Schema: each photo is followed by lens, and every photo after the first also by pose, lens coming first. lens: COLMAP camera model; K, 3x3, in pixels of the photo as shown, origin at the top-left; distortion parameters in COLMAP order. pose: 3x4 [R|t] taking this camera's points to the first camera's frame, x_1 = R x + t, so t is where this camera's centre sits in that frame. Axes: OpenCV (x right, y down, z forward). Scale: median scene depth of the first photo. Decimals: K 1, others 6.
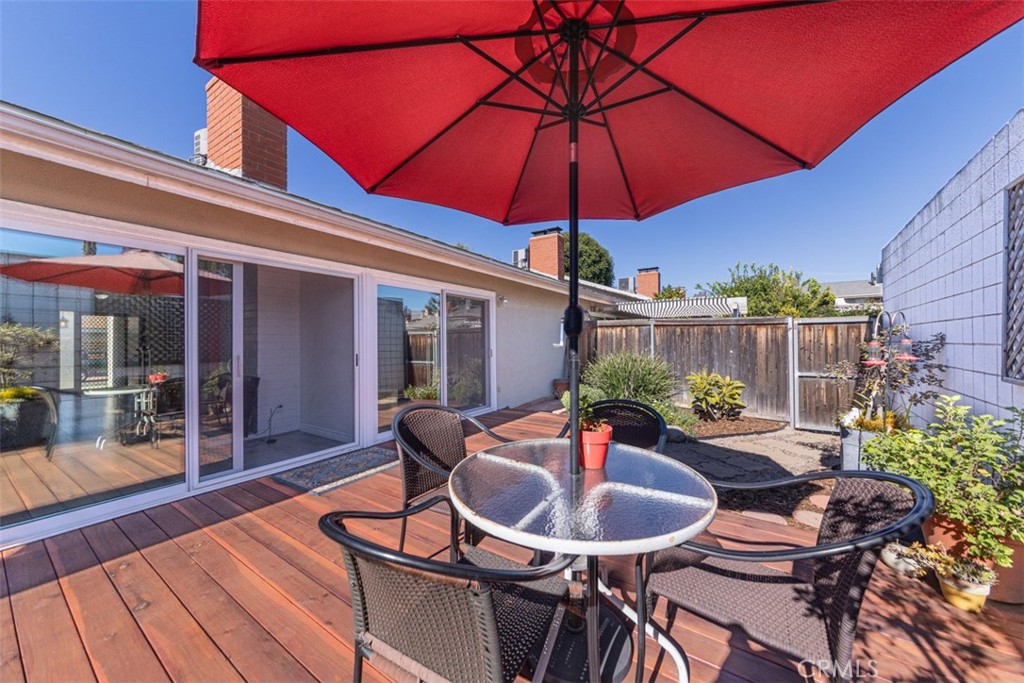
lens RADIAL K [[357.8, 0, 512.0], [0, 357.8, 341.5], [0, 0, 1]] dist [-0.000084, -0.000209]
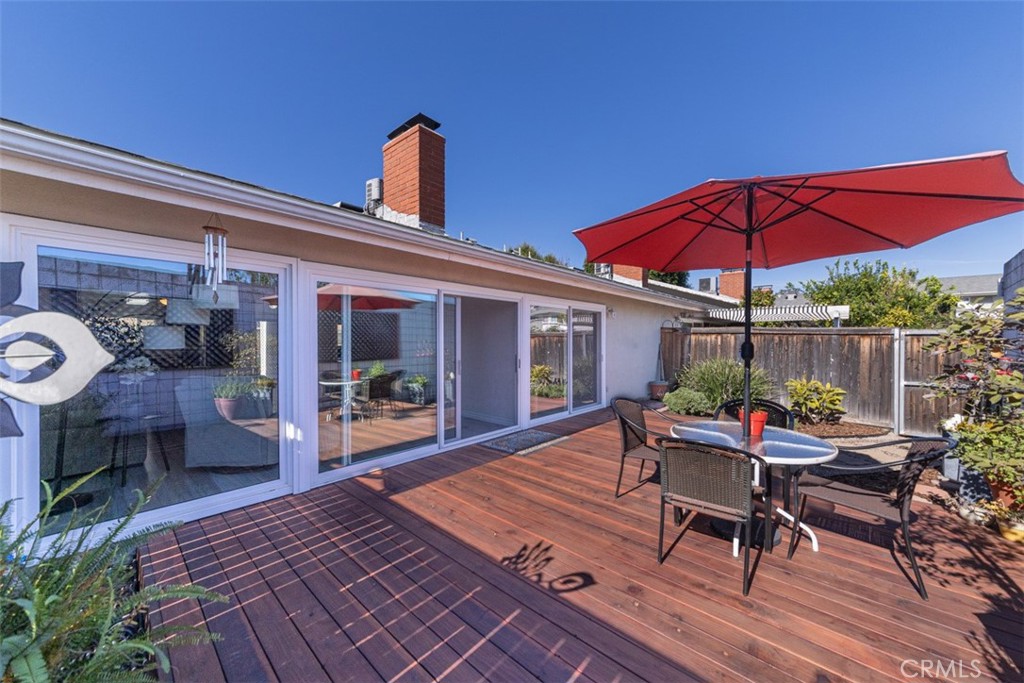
lens RADIAL K [[367.5, 0, 513.7], [0, 367.5, 347.1], [0, 0, 1]] dist [-0.000742, 0.000632]
pose [[0.988318, 0.012477, -0.151892, -0.162451], [-0.009649, 0.999766, 0.019347, -0.023121], [0.152098, -0.017656, 0.988208, -0.228607]]
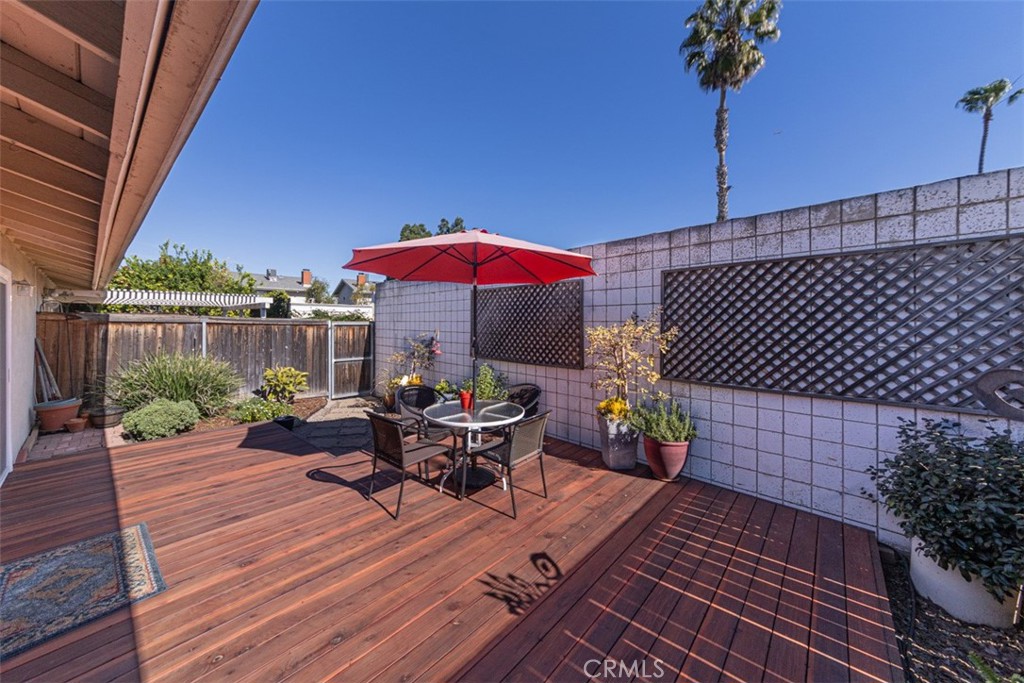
lens RADIAL K [[370.8, 0, 512.6], [0, 370.8, 323.4], [0, 0, 1]] dist [0.000709, 0.000152]
pose [[0.145022, 0.003775, 0.989421, -0.543718], [-0.001013, 0.999993, -0.003667, -0.051109], [-0.989428, -0.000470, 0.145024, 0.085628]]
